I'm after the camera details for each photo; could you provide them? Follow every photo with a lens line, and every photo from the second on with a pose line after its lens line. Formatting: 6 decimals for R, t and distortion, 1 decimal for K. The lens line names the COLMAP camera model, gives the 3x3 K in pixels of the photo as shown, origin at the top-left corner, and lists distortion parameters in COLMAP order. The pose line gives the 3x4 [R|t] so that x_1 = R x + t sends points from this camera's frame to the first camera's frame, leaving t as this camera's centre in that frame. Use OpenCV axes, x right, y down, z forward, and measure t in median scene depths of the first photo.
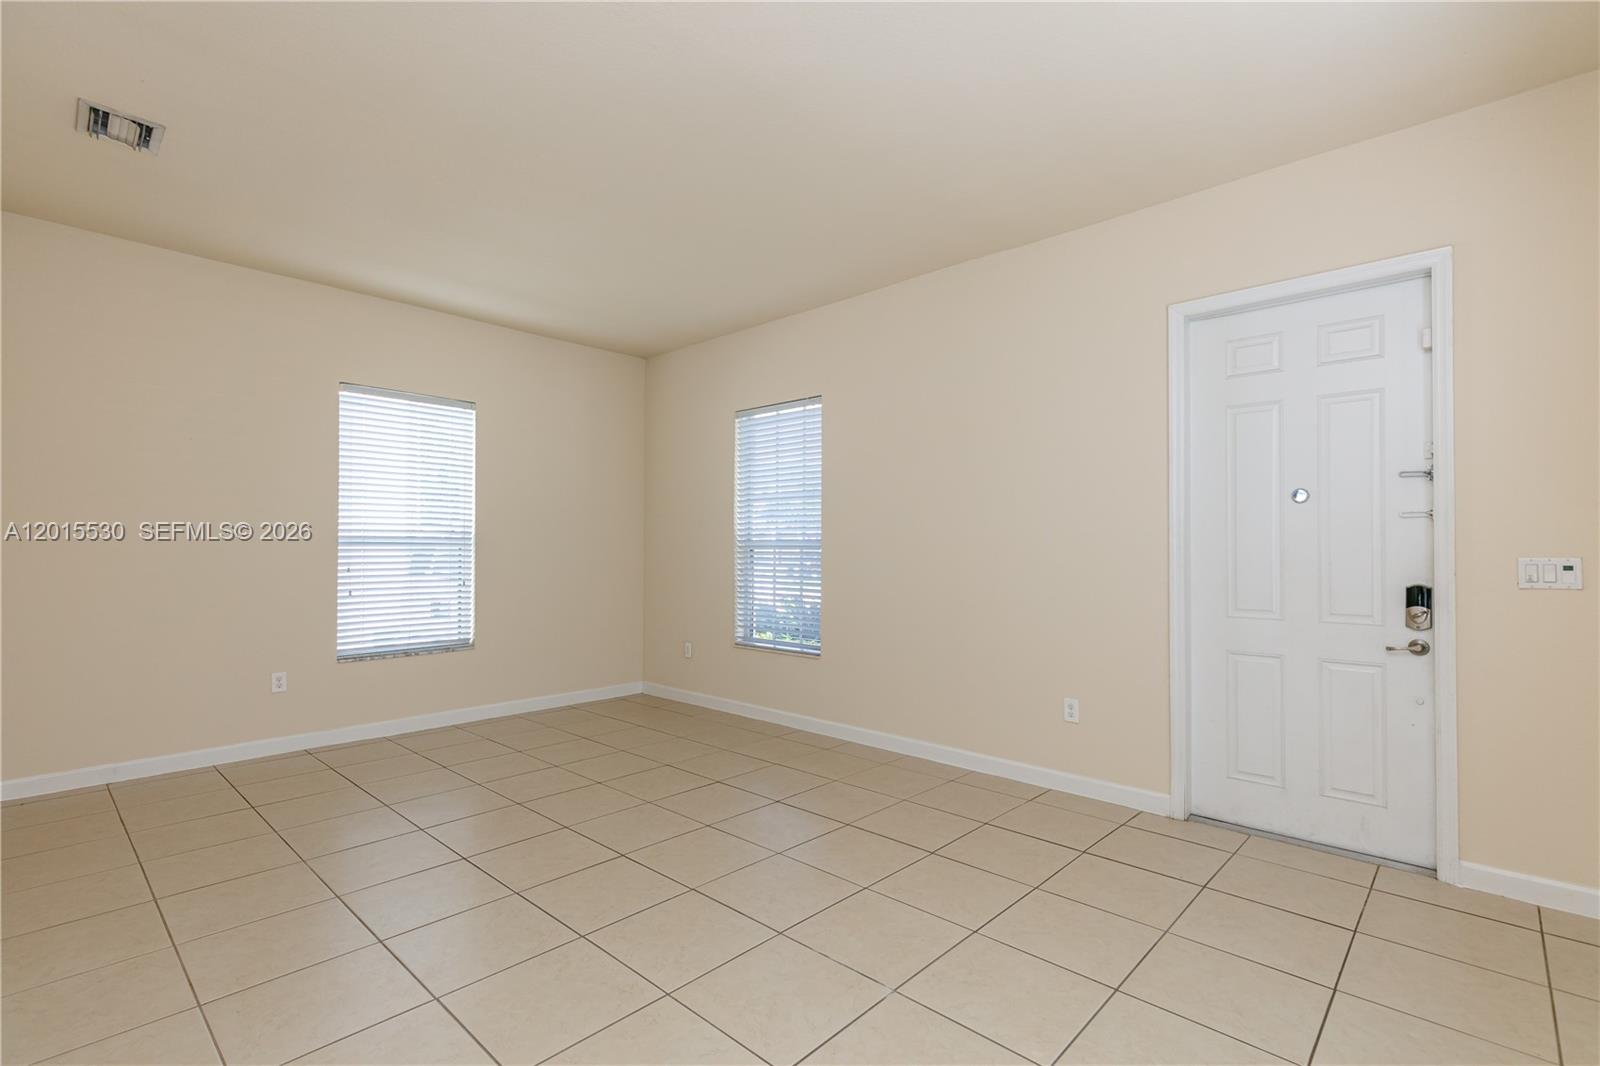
lens RADIAL K [[707.9, 0, 789.4], [0, 707.9, 543.1], [0, 0, 1]] dist [0.000765, -0.001275]
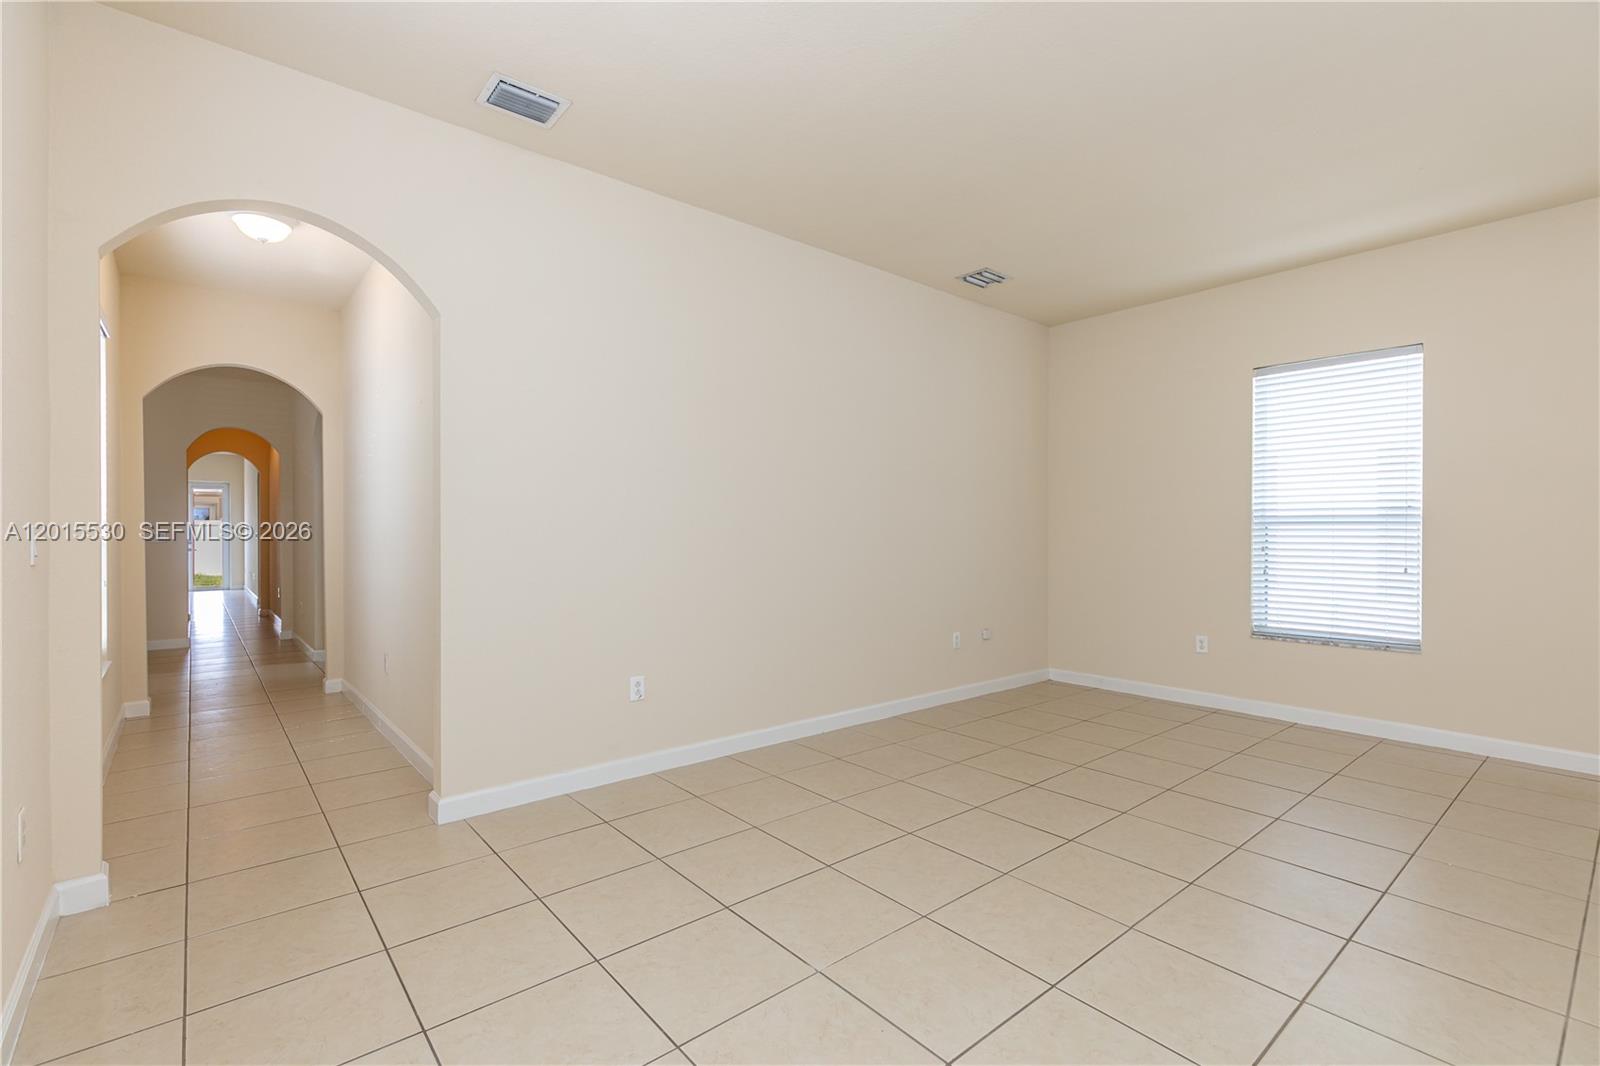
lens RADIAL K [[707.9, 0, 801.0], [0, 707.9, 537.1], [0, 0, 1]] dist [0.000765, -0.001275]
pose [[-0.099791, 0.007919, -0.994977, 0.437232], [0.010487, 0.999921, 0.006907, 0.005845], [0.994953, -0.009745, -0.099866, 0.410086]]
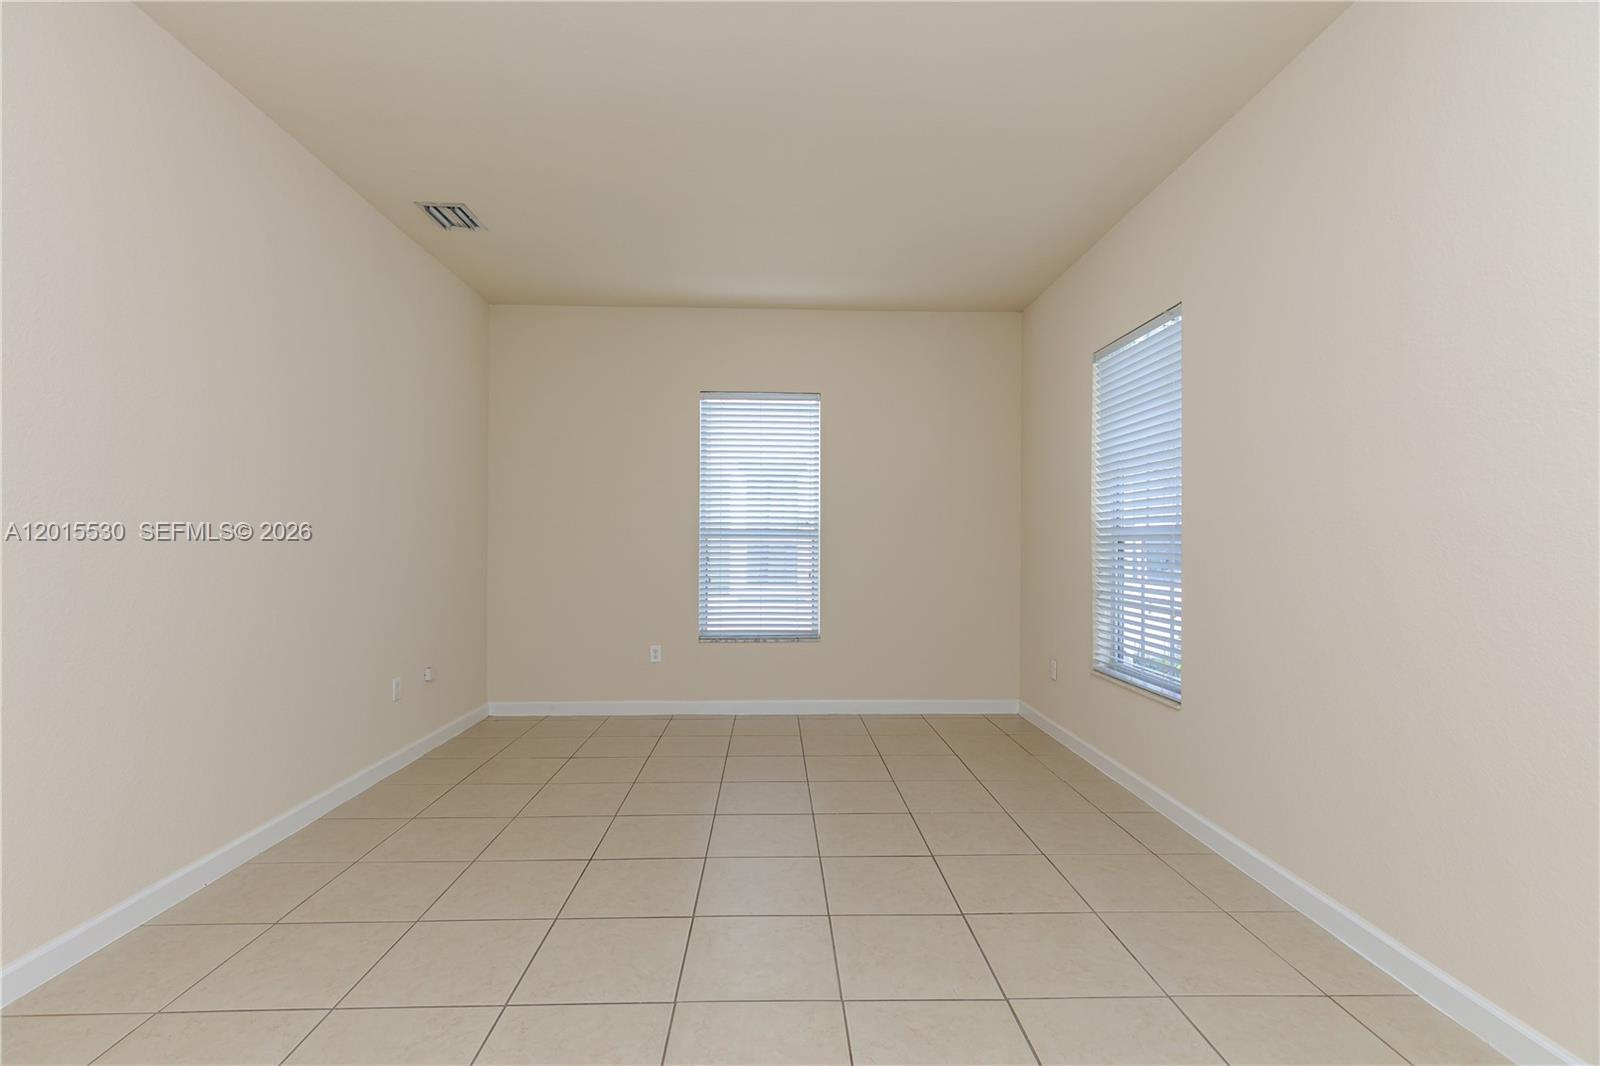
lens RADIAL K [[707.9, 0, 794.3], [0, 707.9, 533.7], [0, 0, 1]] dist [0.000765, -0.001275]
pose [[0.718121, -0.007544, -0.695877, 0.231308], [0.003934, 0.999969, -0.006780, 0.005555], [0.695907, 0.002131, 0.718129, 0.279466]]
